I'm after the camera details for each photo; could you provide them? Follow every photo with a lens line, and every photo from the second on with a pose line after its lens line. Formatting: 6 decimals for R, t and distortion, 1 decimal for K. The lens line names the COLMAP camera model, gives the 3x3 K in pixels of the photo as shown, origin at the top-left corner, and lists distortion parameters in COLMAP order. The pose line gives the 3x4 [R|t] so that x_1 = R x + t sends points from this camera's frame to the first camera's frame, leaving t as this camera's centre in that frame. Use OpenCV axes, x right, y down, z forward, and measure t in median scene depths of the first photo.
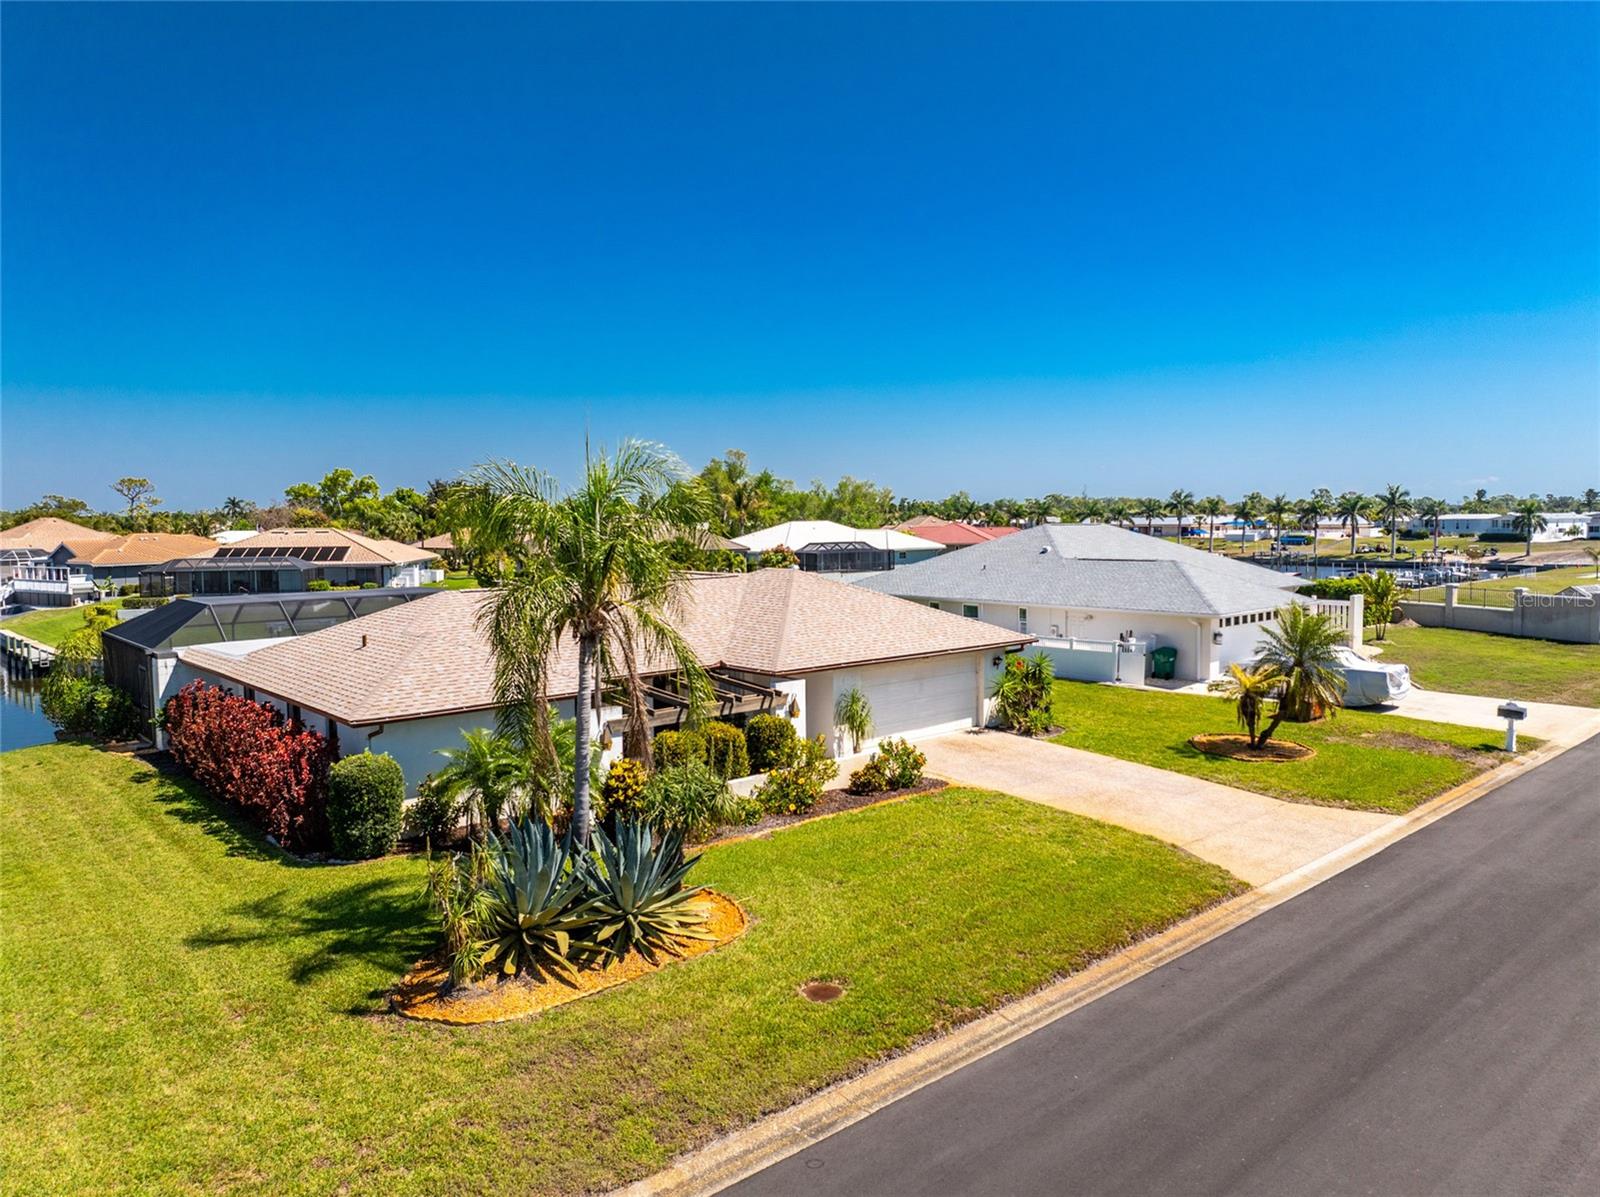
lens RADIAL K [[1107.0, 0, 800.0], [0, 1107.0, 598.5], [0, 0, 1]] dist [-0.031892, -0.002186]
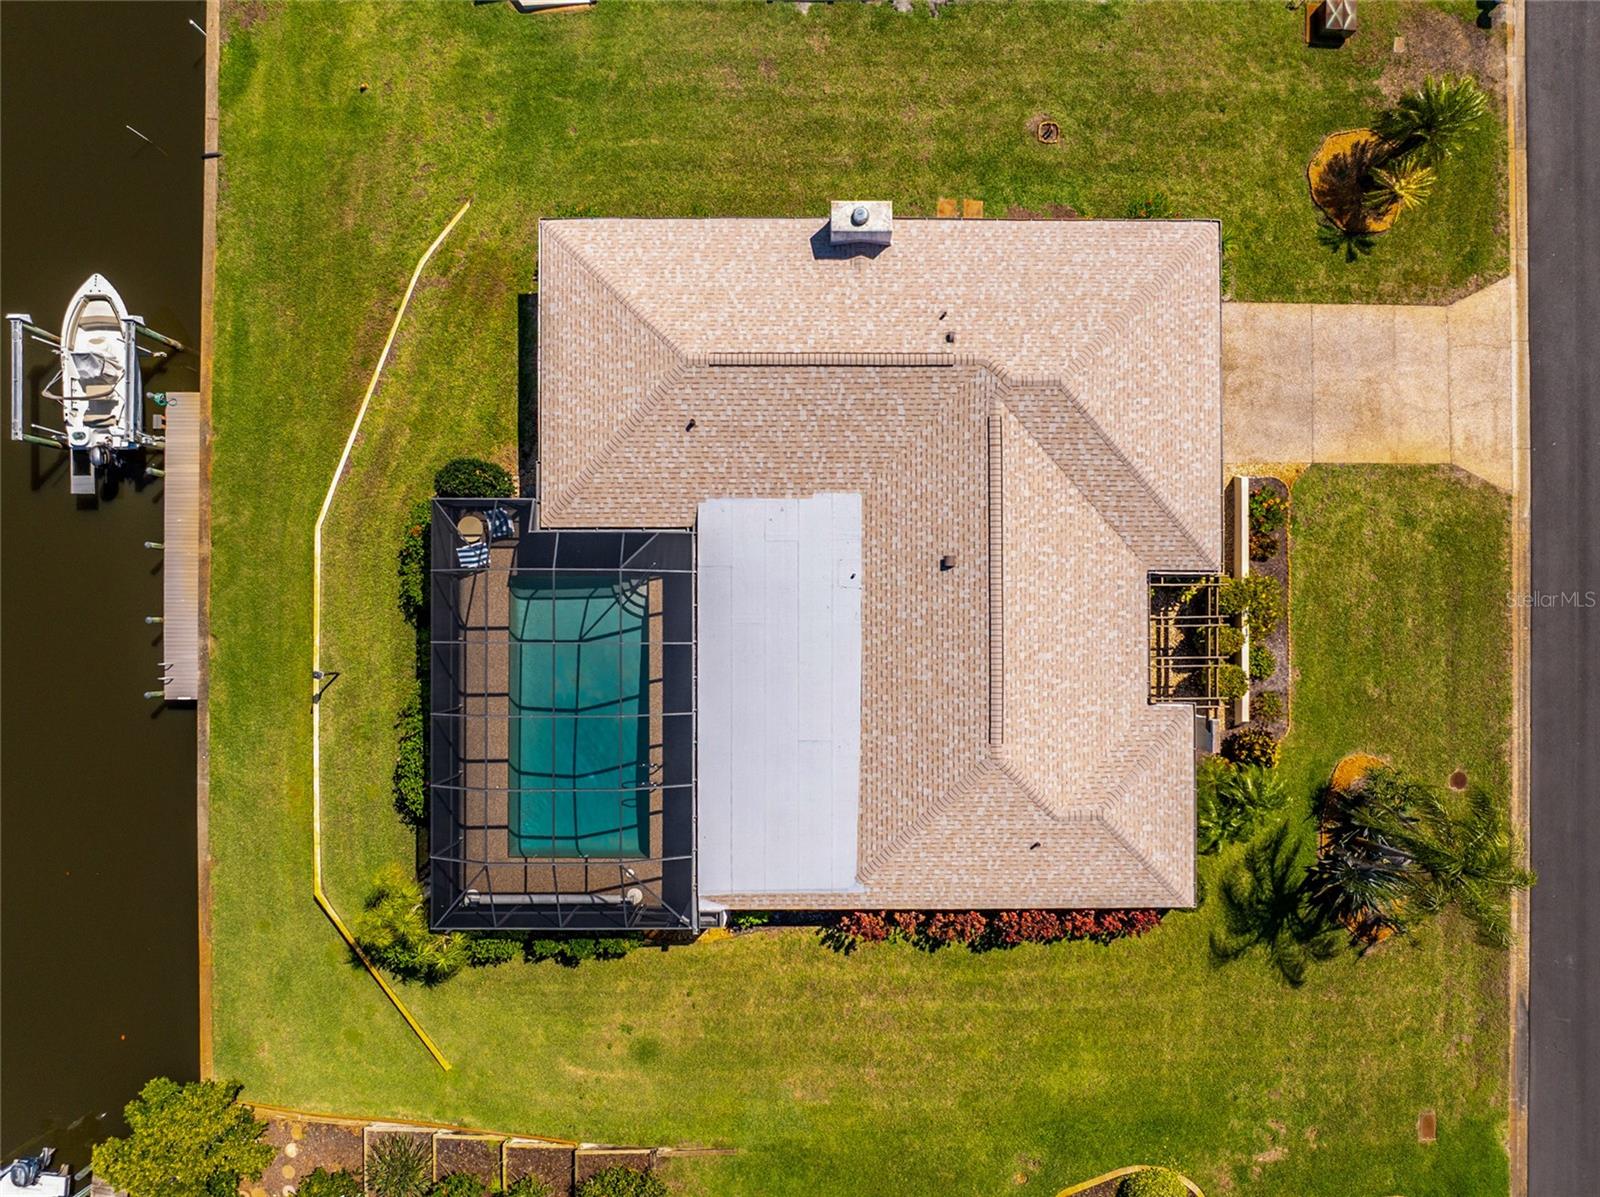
lens RADIAL K [[1122.5, 0, 800.0], [0, 1122.5, 598.5], [0, 0, 1]] dist [-0.038406, -0.000894]
pose [[0.656254, -0.754538, 0.001661, -0.364115], [0.059775, 0.054183, 0.996740, -1.236793], [-0.752169, -0.654016, 0.080660, 1.293756]]
